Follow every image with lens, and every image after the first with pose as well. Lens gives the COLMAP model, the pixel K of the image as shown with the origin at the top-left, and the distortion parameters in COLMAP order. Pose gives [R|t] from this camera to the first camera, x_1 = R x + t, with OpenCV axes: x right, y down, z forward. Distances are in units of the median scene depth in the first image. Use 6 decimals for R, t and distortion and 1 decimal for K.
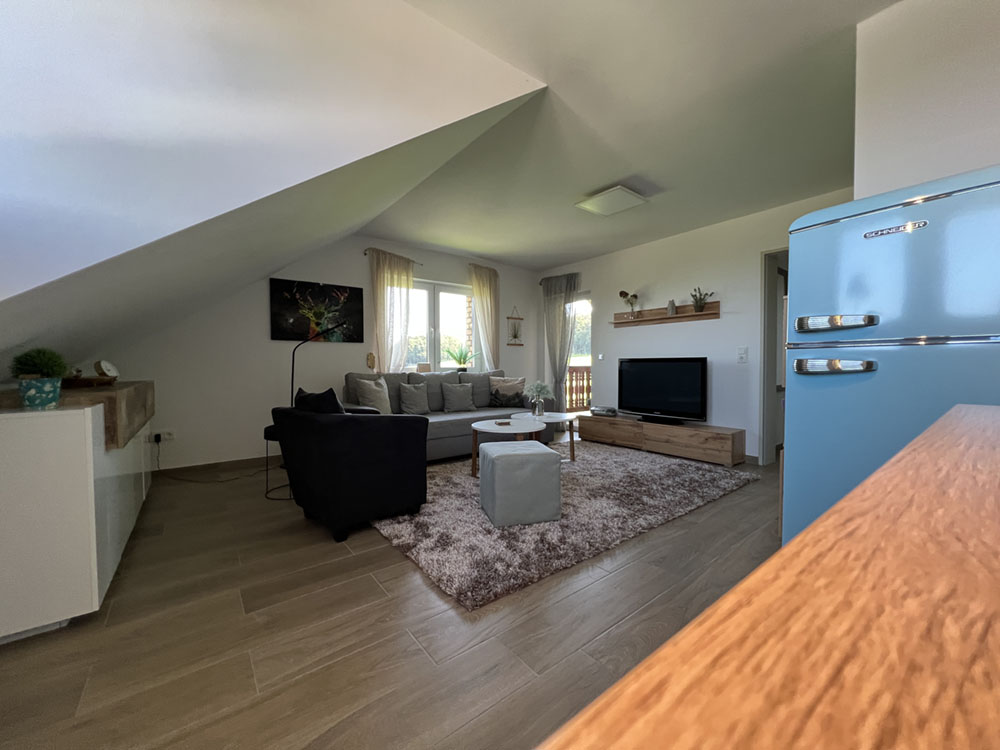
lens RADIAL K [[401.2, 0, 501.4], [0, 401.2, 375.2], [0, 0, 1]] dist [0.000297, 0.000084]
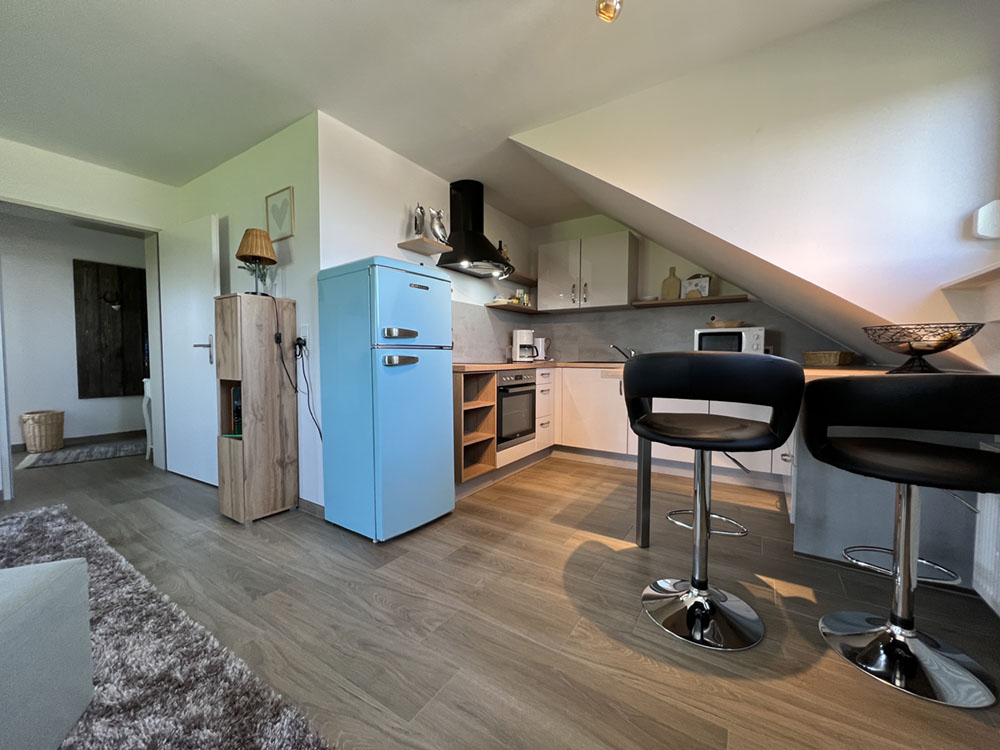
lens RADIAL K [[401.2, 0, 499.7], [0, 401.2, 374.3], [0, 0, 1]] dist [0.000297, 0.000084]
pose [[-0.322128, -0.038502, 0.945913, -0.776654], [0.020496, 0.998655, 0.047628, -0.034489], [-0.946474, 0.034730, -0.320906, 1.081453]]
